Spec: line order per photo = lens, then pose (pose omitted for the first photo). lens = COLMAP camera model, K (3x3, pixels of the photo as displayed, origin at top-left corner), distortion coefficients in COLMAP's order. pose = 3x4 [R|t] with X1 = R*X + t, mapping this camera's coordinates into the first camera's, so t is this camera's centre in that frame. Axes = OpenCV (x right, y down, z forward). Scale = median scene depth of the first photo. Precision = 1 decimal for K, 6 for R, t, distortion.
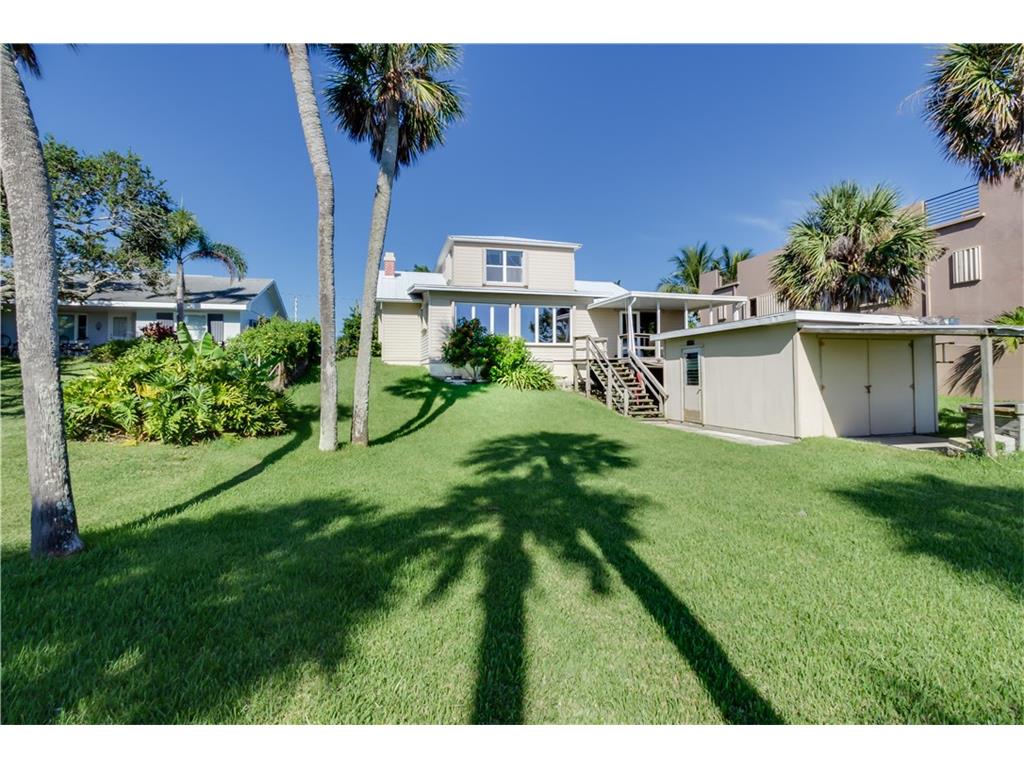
lens RADIAL K [[505.4, 0, 510.7], [0, 505.4, 359.9], [0, 0, 1]] dist [0.029367, 0.000149]
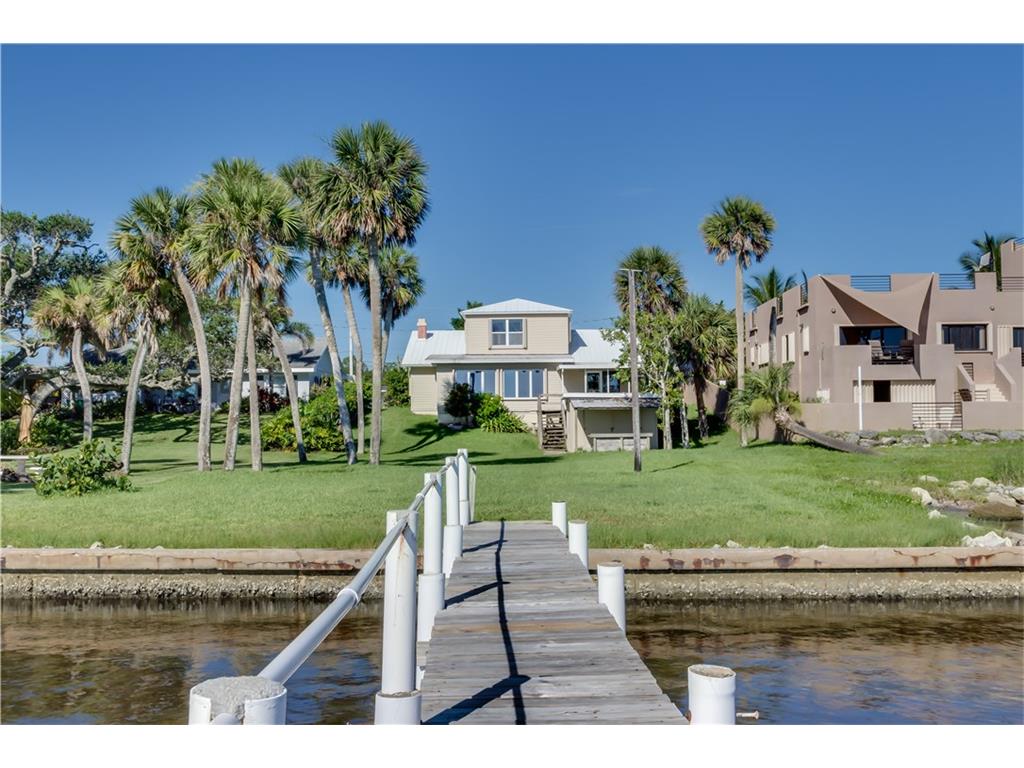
lens RADIAL K [[1098.4, 0, 512.0], [0, 1098.4, 384.0], [0, 0, 1]] dist [-0.004726, -0.023942]
pose [[0.967058, -0.013431, -0.254202, 0.781523], [0.014016, 0.999902, 0.000490, -0.072017], [0.254171, -0.004037, 0.967151, -1.816774]]
